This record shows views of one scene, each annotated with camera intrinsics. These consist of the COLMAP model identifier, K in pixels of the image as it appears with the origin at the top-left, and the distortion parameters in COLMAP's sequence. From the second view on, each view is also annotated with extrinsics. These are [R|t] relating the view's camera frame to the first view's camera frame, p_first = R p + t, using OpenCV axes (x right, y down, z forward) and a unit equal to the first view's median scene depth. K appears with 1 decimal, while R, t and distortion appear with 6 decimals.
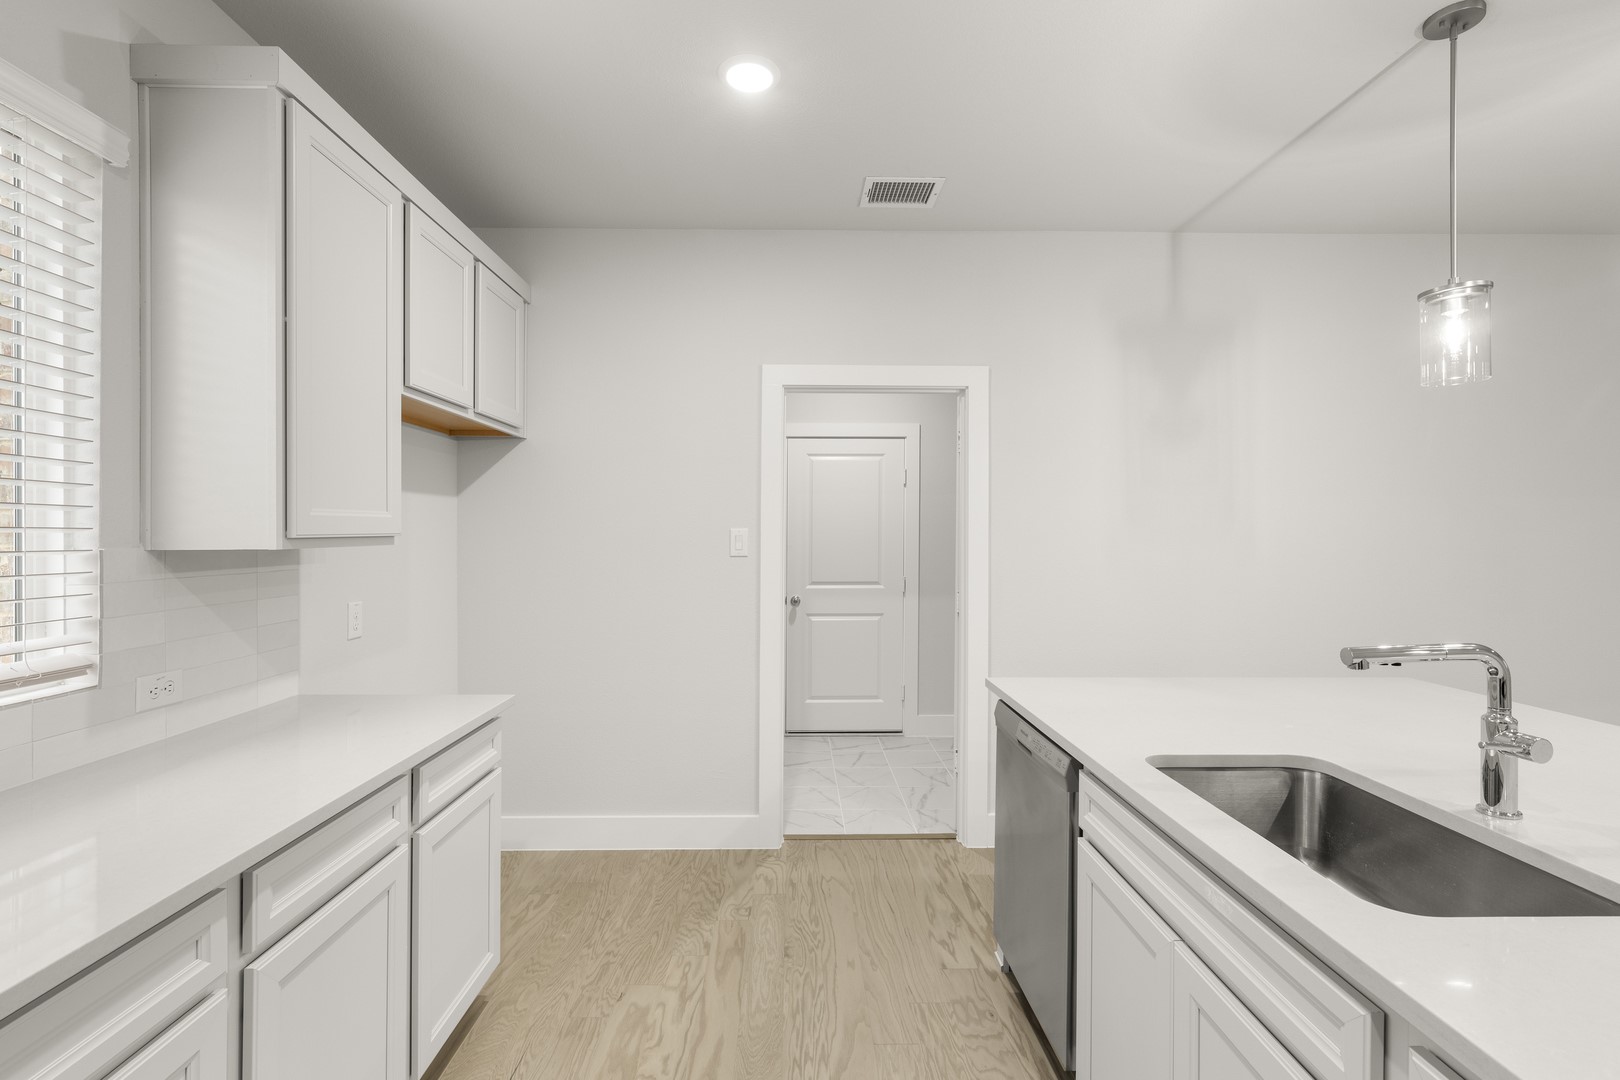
lens RADIAL K [[728.3, 0, 808.9], [0, 728.3, 543.2], [0, 0, 1]] dist [0.004824, -0.001076]
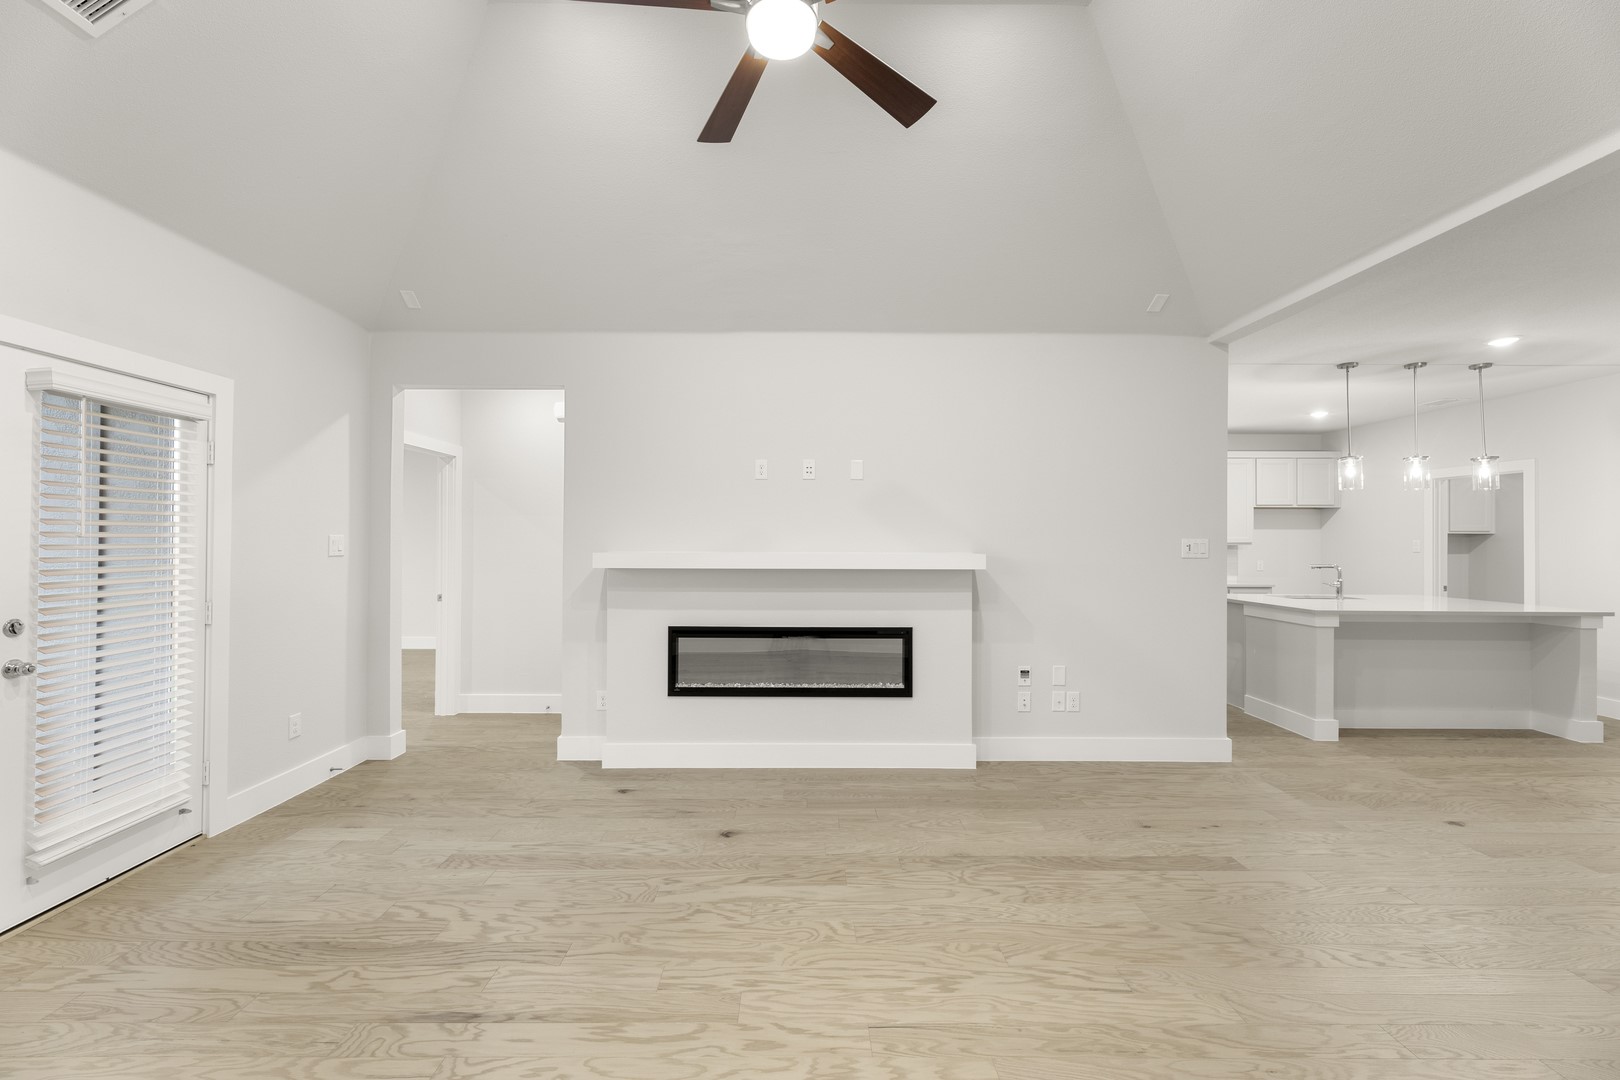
lens RADIAL K [[648.8, 0, 797.9], [0, 648.8, 534.2], [0, 0, 1]] dist [0.003674, -0.000284]
pose [[-0.009163, -0.007783, -0.999928, 2.708502], [-0.011485, 0.999905, -0.007678, -0.000540], [0.999892, 0.011414, -0.009252, -1.323348]]
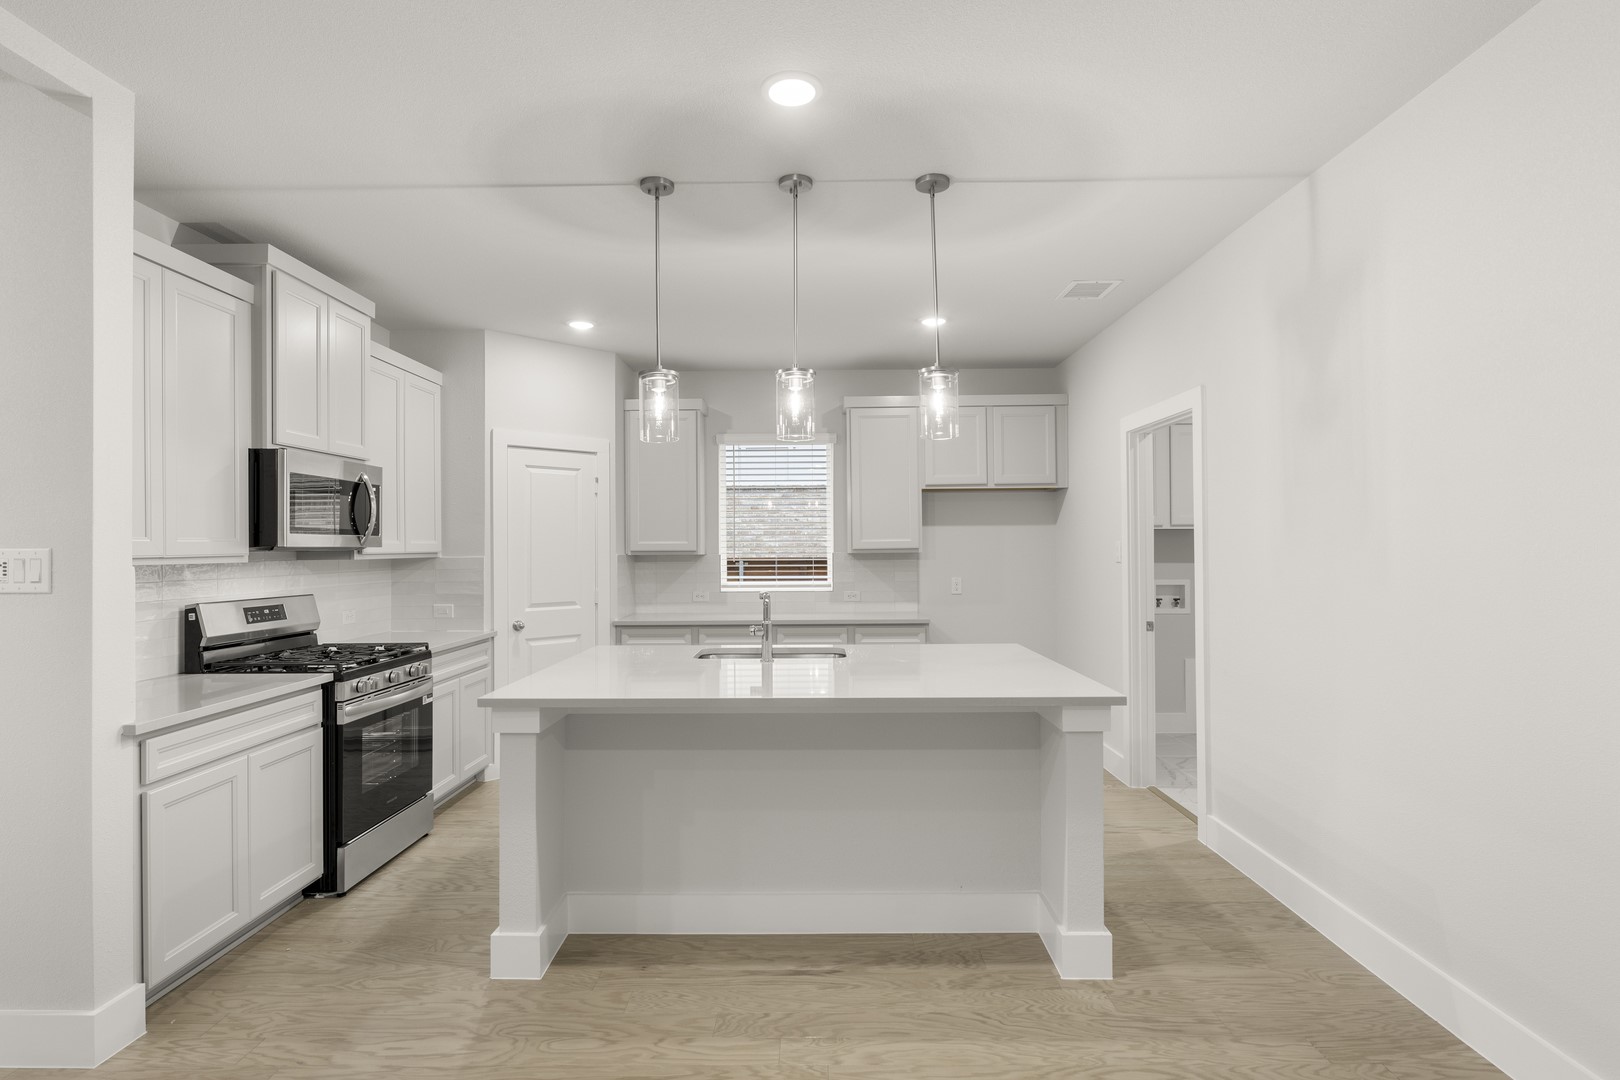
lens RADIAL K [[834.3, 0, 810.5], [0, 834.3, 540.0], [0, 0, 1]] dist [0.000301, 0.000386]
pose [[-0.018667, -0.005795, -0.999809, 1.926964], [-0.001154, 0.999983, -0.005775, -0.018759], [0.999825, 0.001045, -0.018673, 0.601298]]
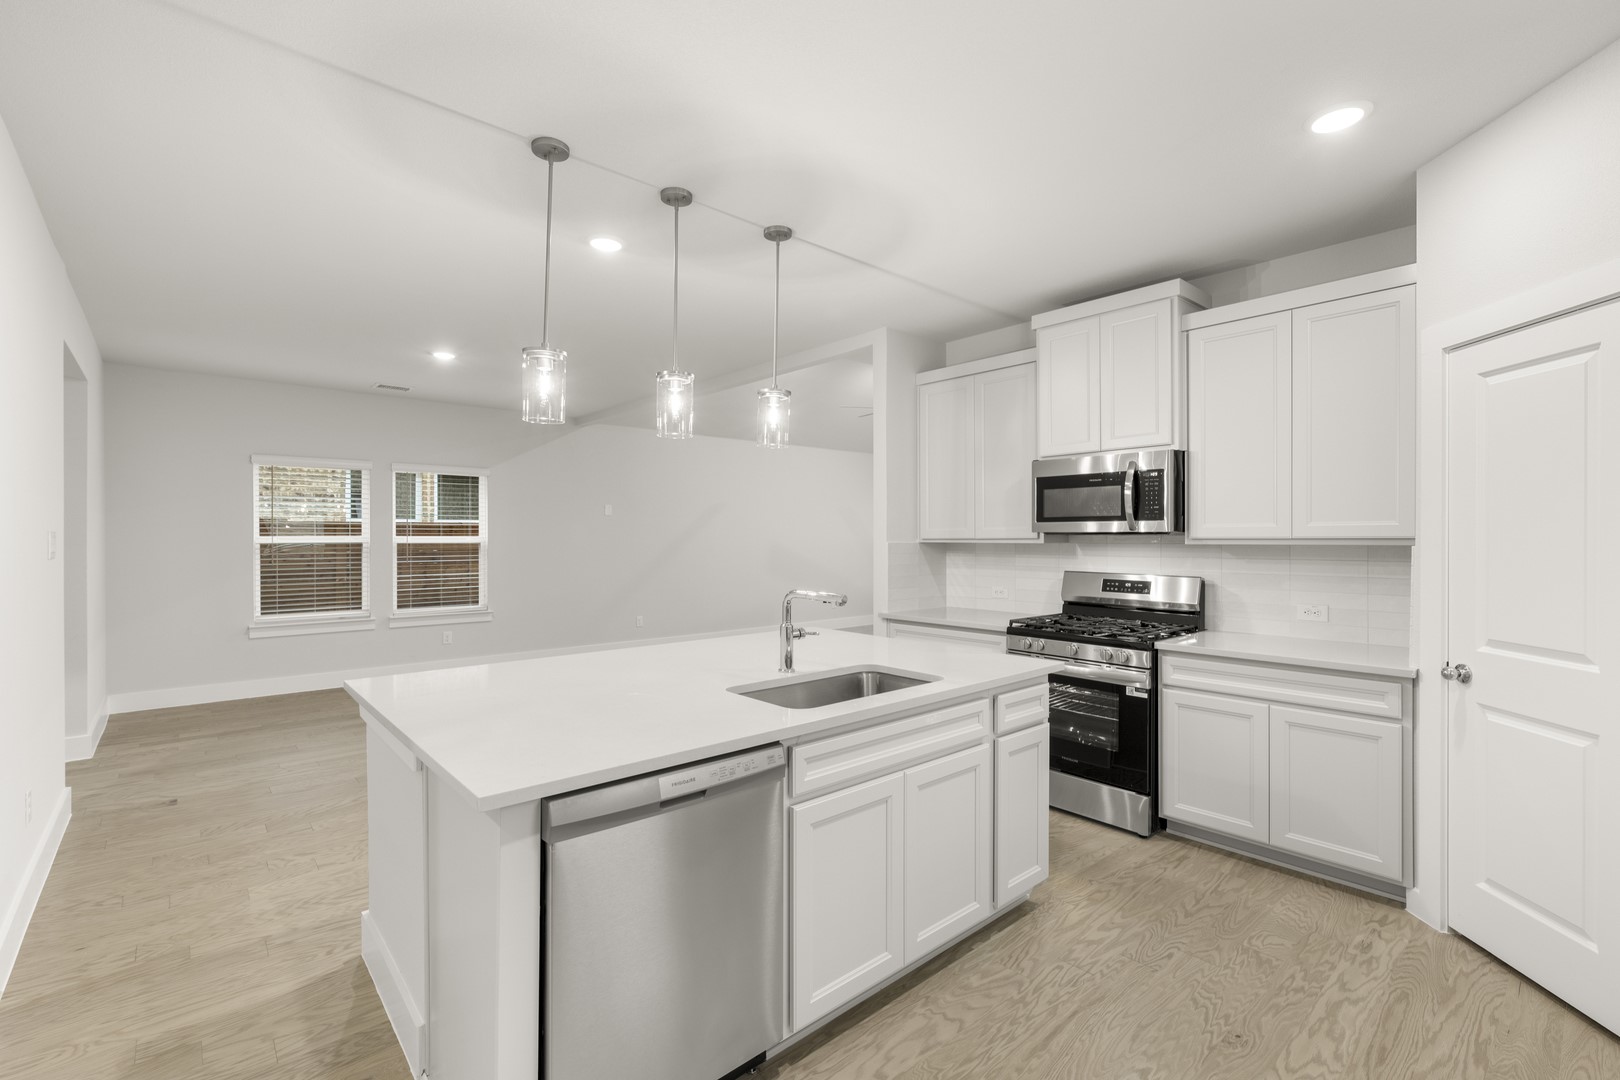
lens RADIAL K [[728.3, 0, 827.9], [0, 728.3, 538.0], [0, 0, 1]] dist [0.004824, -0.001076]
pose [[-0.647235, 0.004125, 0.762279, -0.394803], [0.011748, 0.999921, 0.004565, -0.015424], [-0.762200, 0.011910, -0.647232, 1.139430]]
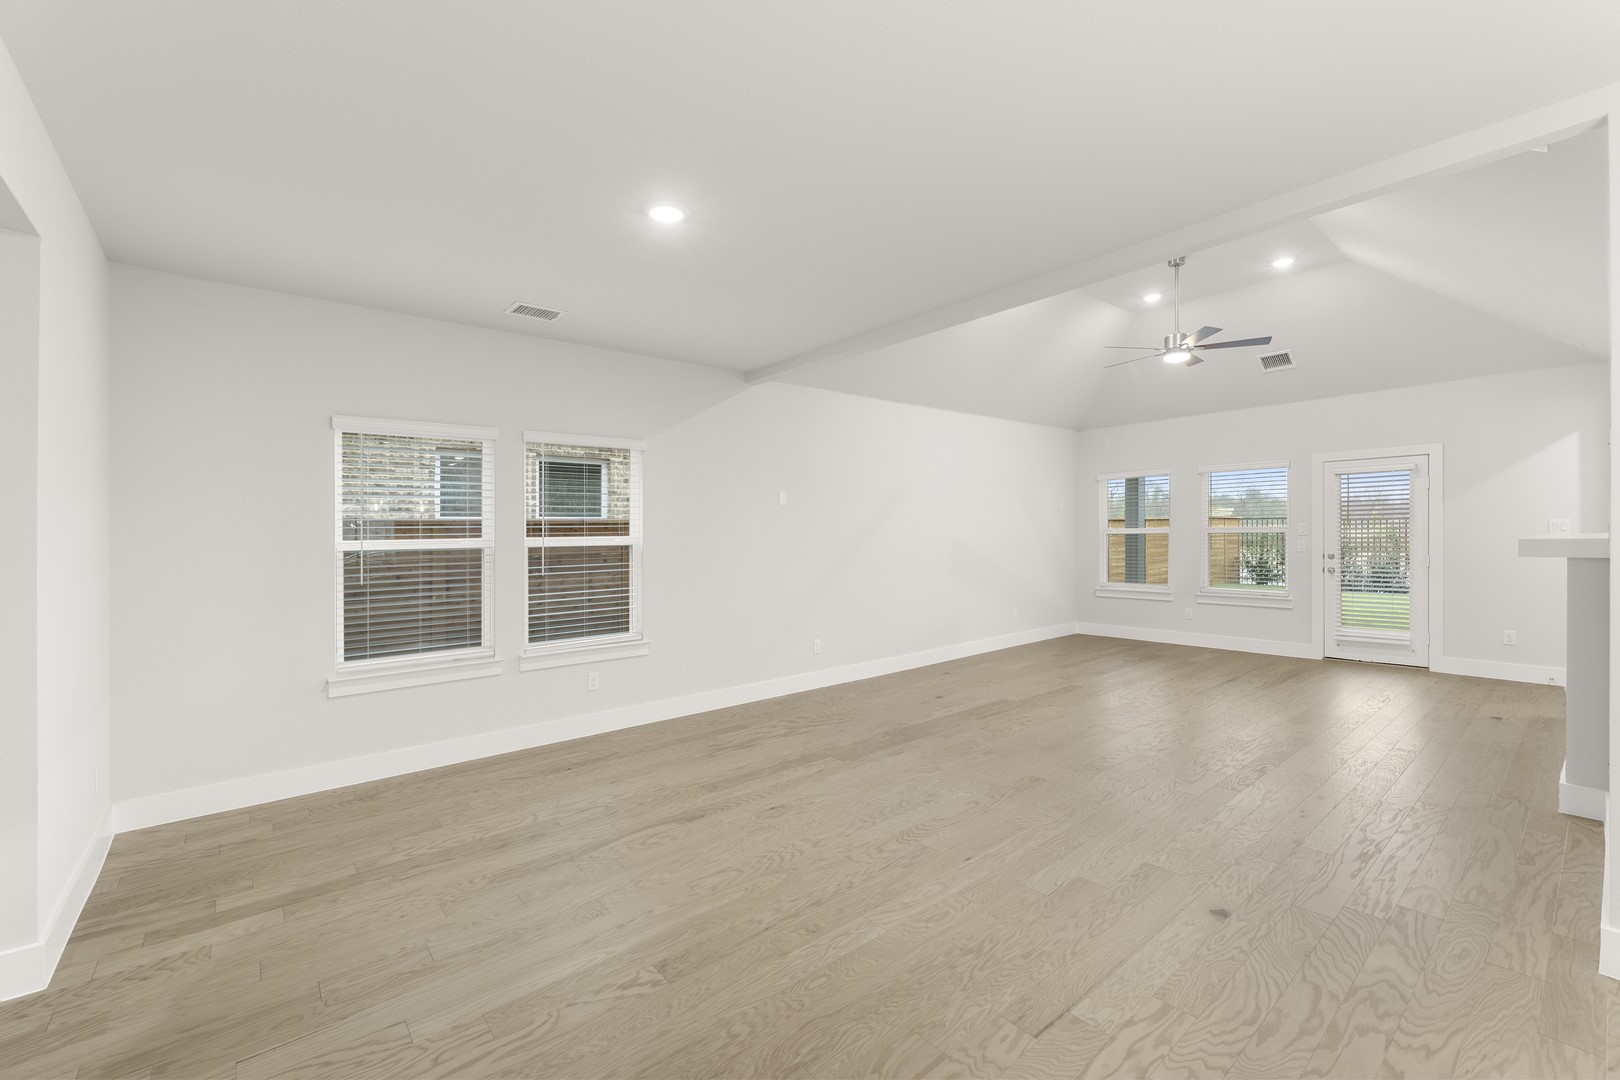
lens RADIAL K [[664.4, 0, 774.8], [0, 664.4, 519.7], [0, 0, 1]] dist [-0.008878, 0.001160]
pose [[-0.602547, 0.029838, 0.797525, 0.965172], [0.025162, 0.999514, -0.018384, -0.027268], [-0.797687, 0.008990, -0.603005, 1.128194]]
